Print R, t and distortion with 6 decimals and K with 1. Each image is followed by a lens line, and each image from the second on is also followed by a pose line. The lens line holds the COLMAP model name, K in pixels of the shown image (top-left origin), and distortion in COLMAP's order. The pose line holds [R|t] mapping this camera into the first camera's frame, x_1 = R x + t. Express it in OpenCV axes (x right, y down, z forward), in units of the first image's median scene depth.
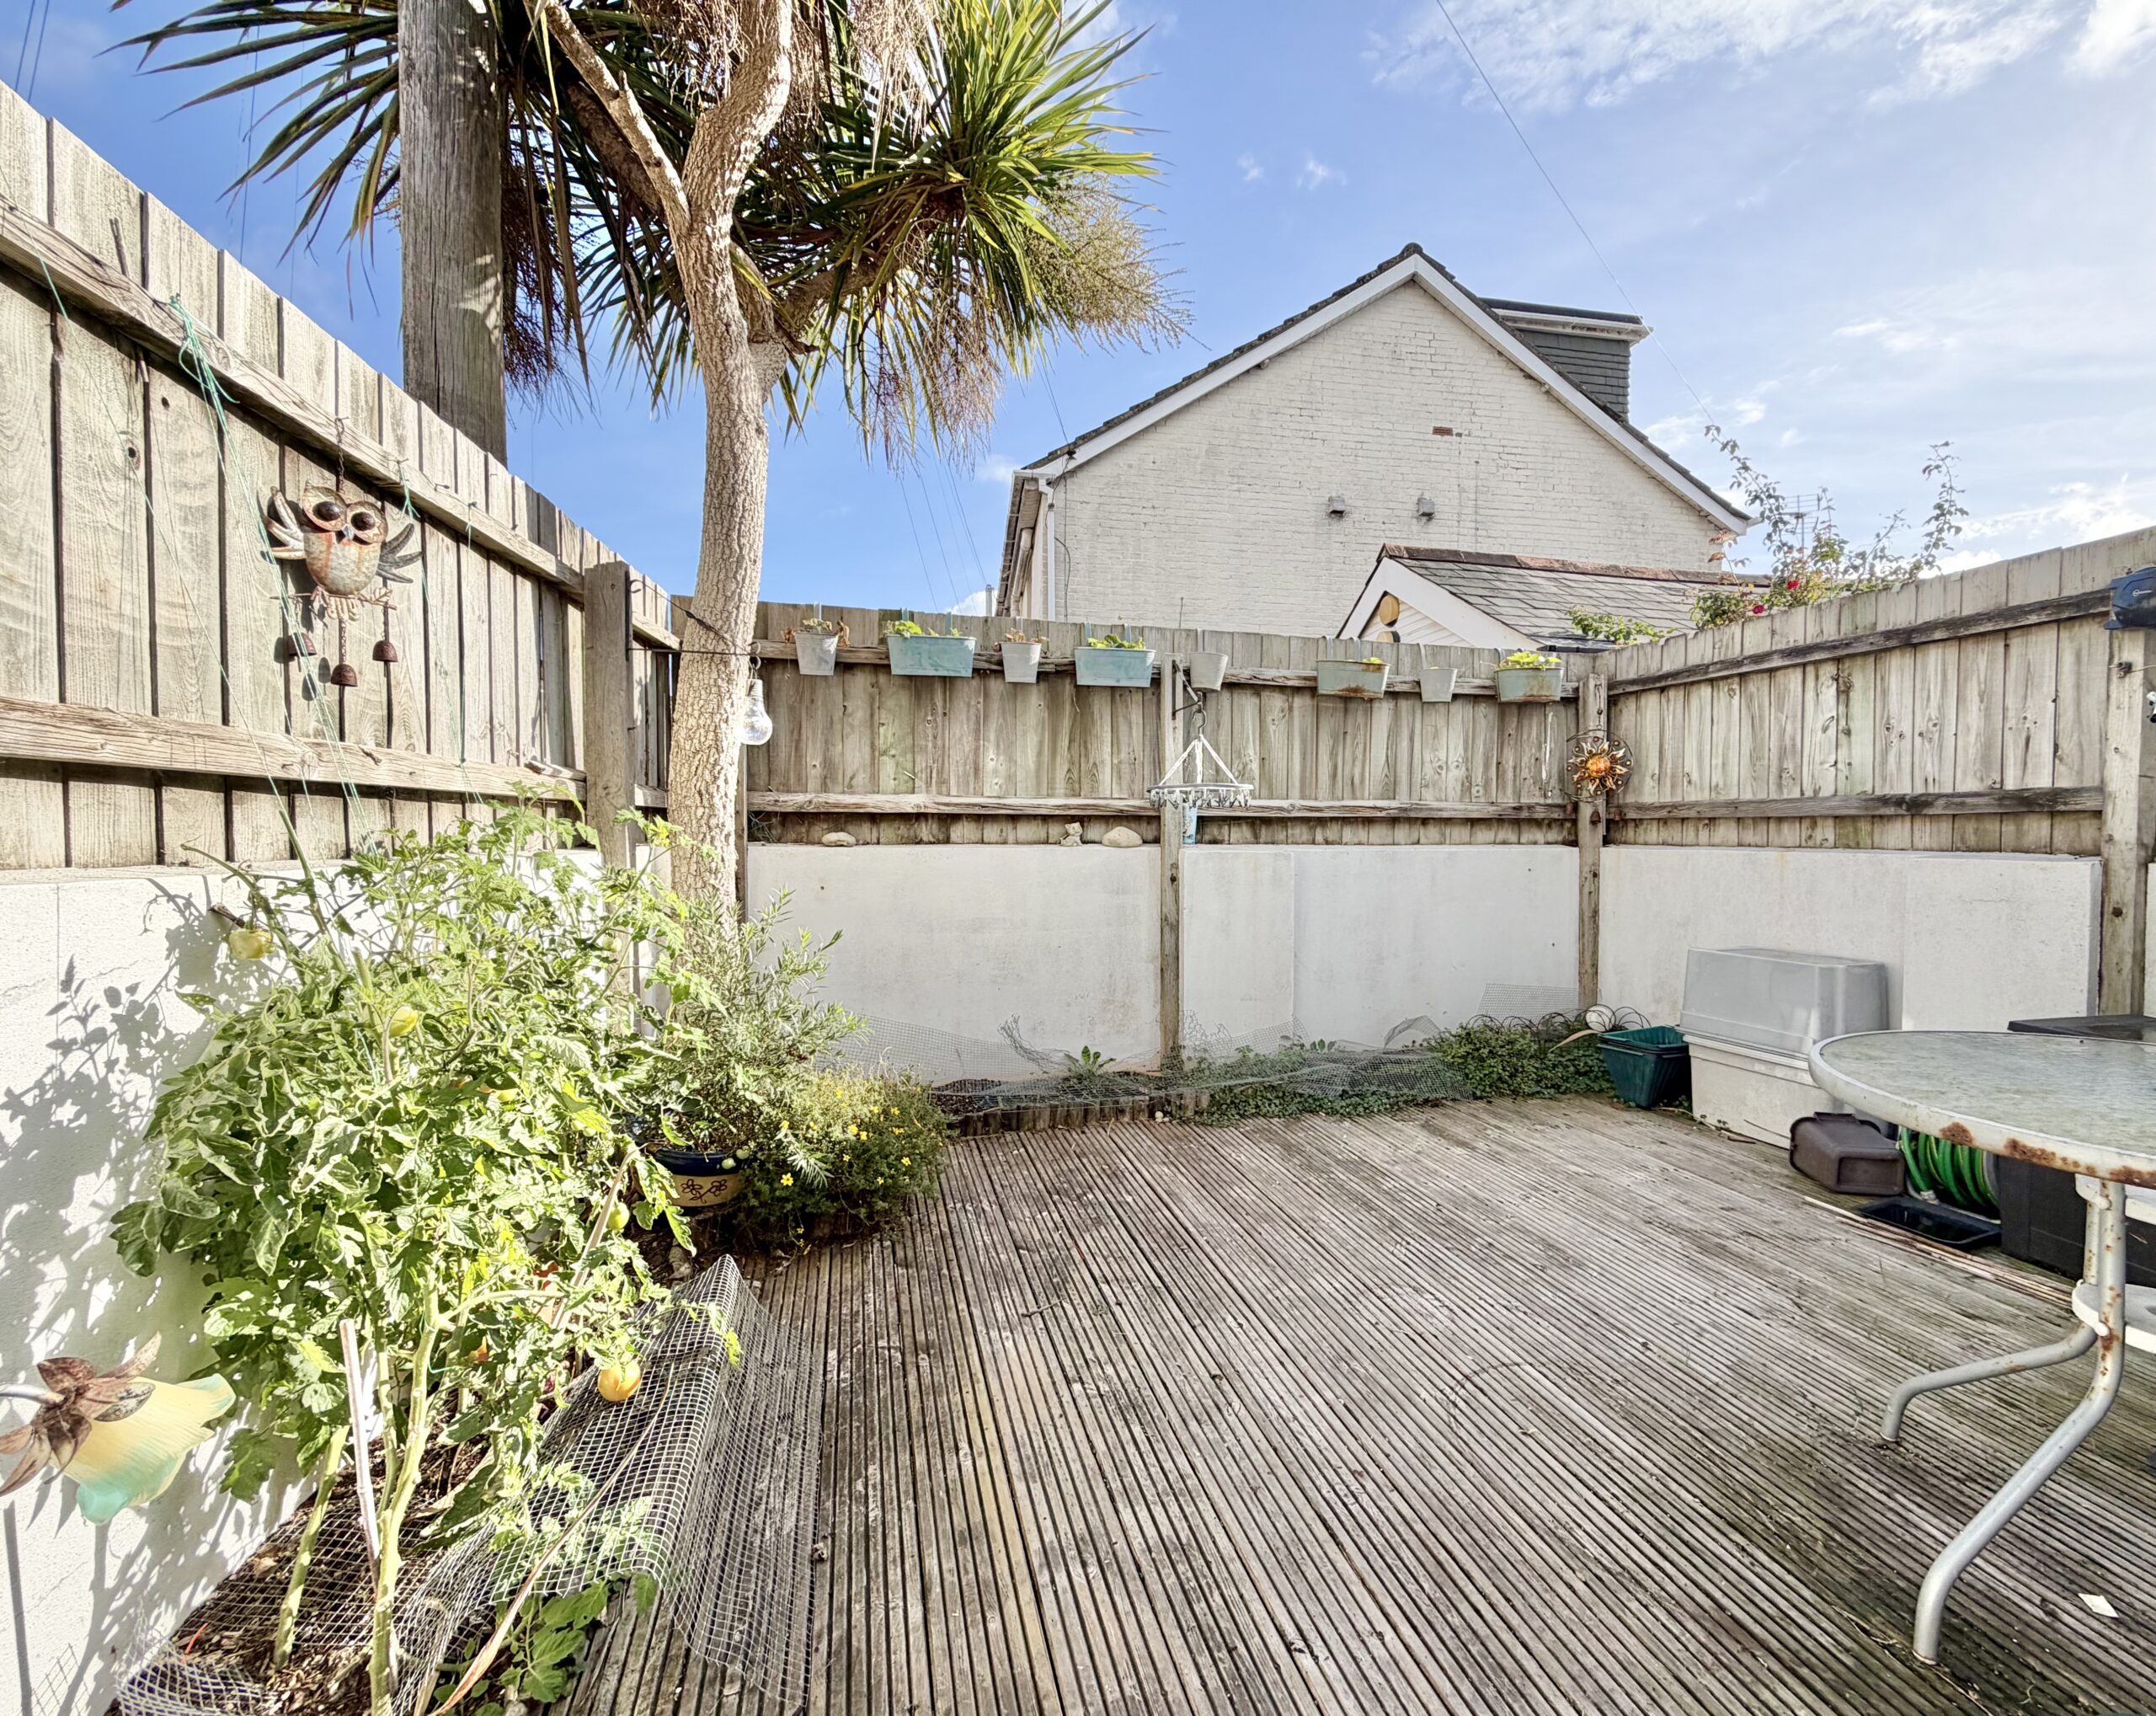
lens RADIAL K [[969.2, 0, 1078.5], [0, 969.2, 852.7], [0, 0, 1]] dist [-0.002142, 0.000268]
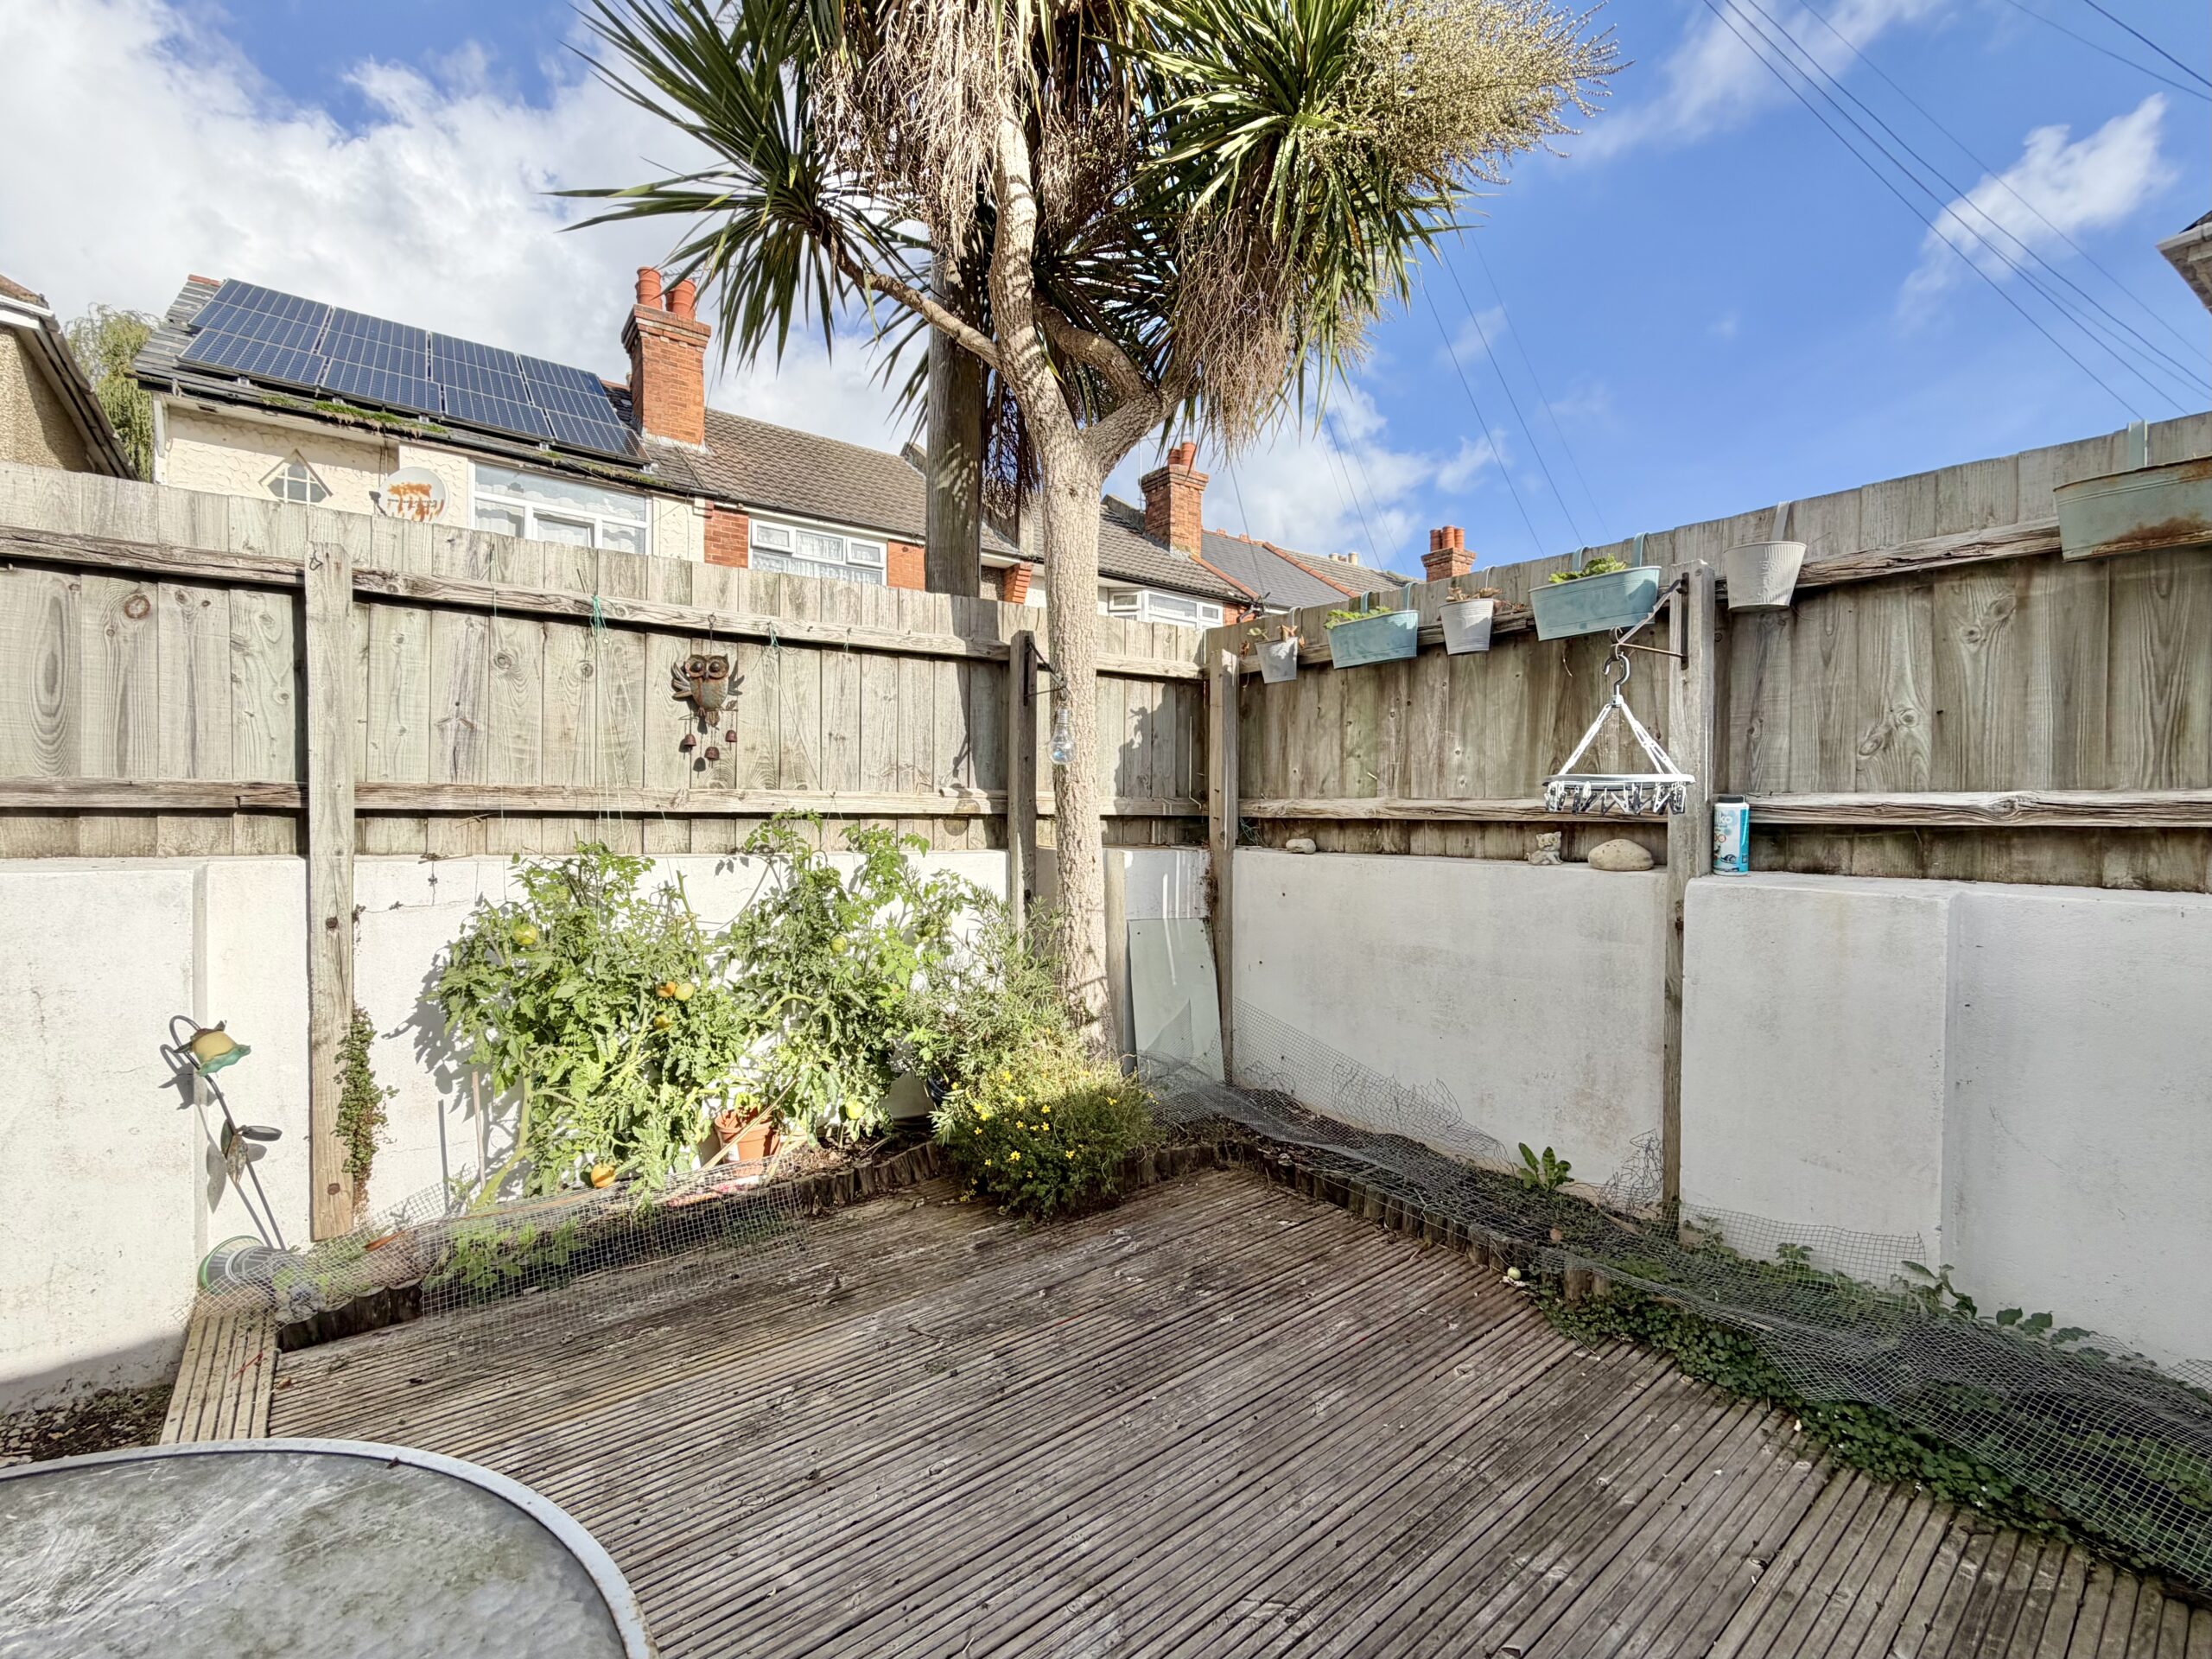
lens RADIAL K [[905.3, 0, 1118.1], [0, 905.3, 826.2], [0, 0, 1]] dist [0.001039, 0.000367]
pose [[0.405381, 0.011141, -0.914080, 0.492076], [-0.025243, 0.999681, 0.000989, -0.028866], [0.913799, 0.022673, 0.405533, 0.443336]]
